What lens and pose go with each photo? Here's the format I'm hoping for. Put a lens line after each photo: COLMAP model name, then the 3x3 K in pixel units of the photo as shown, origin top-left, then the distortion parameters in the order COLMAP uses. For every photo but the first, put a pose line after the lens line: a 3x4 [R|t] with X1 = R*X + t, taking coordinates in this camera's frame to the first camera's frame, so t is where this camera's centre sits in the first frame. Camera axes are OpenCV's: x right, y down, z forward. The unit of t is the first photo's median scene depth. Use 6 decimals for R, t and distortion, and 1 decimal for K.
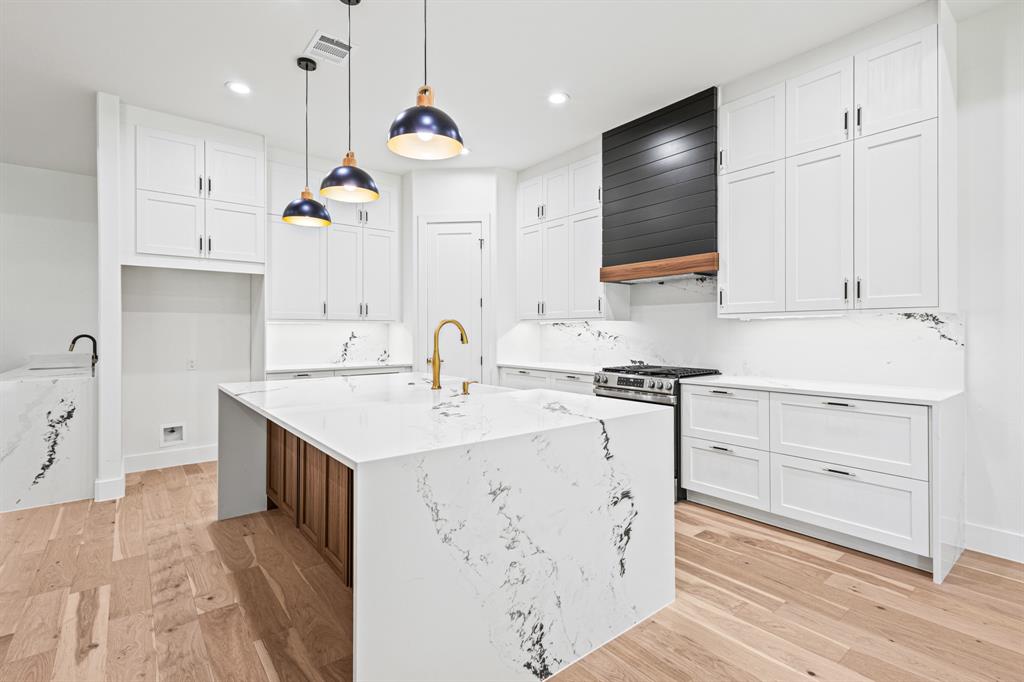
lens RADIAL K [[481.0, 0, 512.4], [0, 481.0, 331.8], [0, 0, 1]] dist [0.006347, 0.000319]
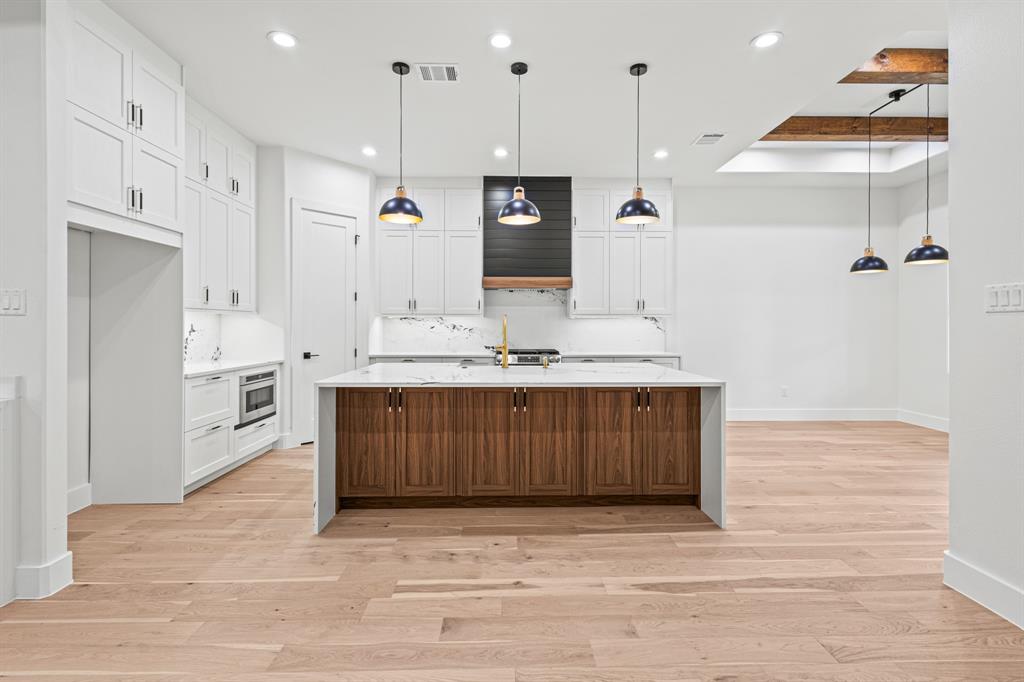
lens RADIAL K [[481.0, 0, 512.4], [0, 481.0, 331.8], [0, 0, 1]] dist [0.006347, 0.000319]
pose [[0.607114, -0.008157, 0.794573, -1.731207], [-0.002948, 0.999917, 0.012518, 0.002759], [-0.794609, -0.009943, 0.607040, 0.265916]]
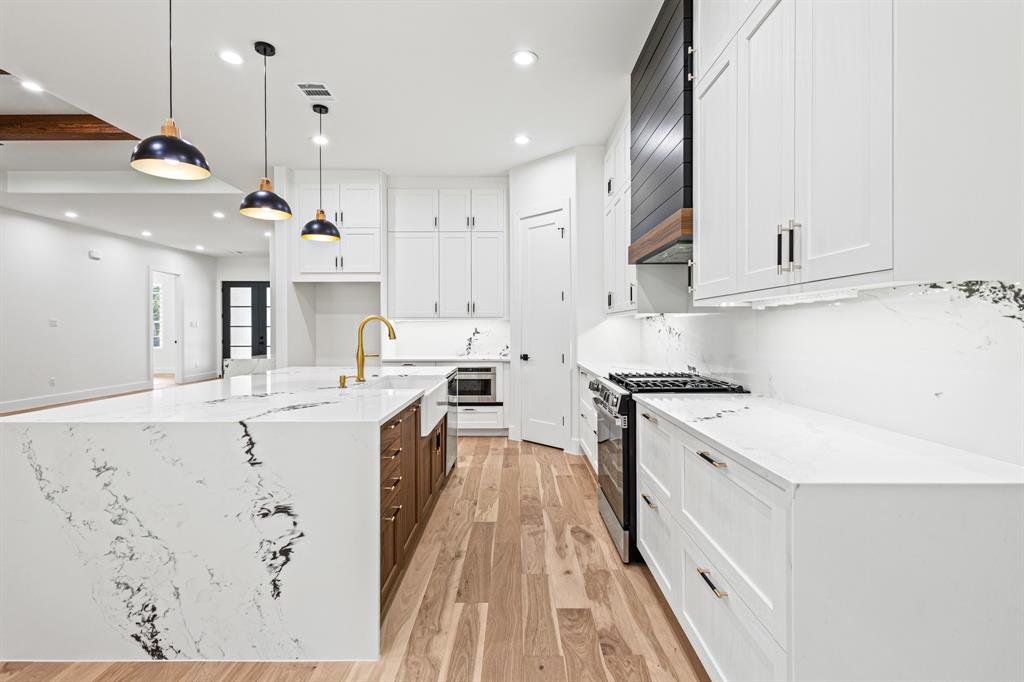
lens RADIAL K [[470.3, 0, 511.6], [0, 470.3, 331.8], [0, 0, 1]] dist [0.006793, -0.000534]
pose [[0.777188, 0.005038, -0.629249, 1.098106], [-0.000160, 0.999970, 0.007808, 0.001294], [0.629269, -0.005968, 0.777165, 0.580832]]
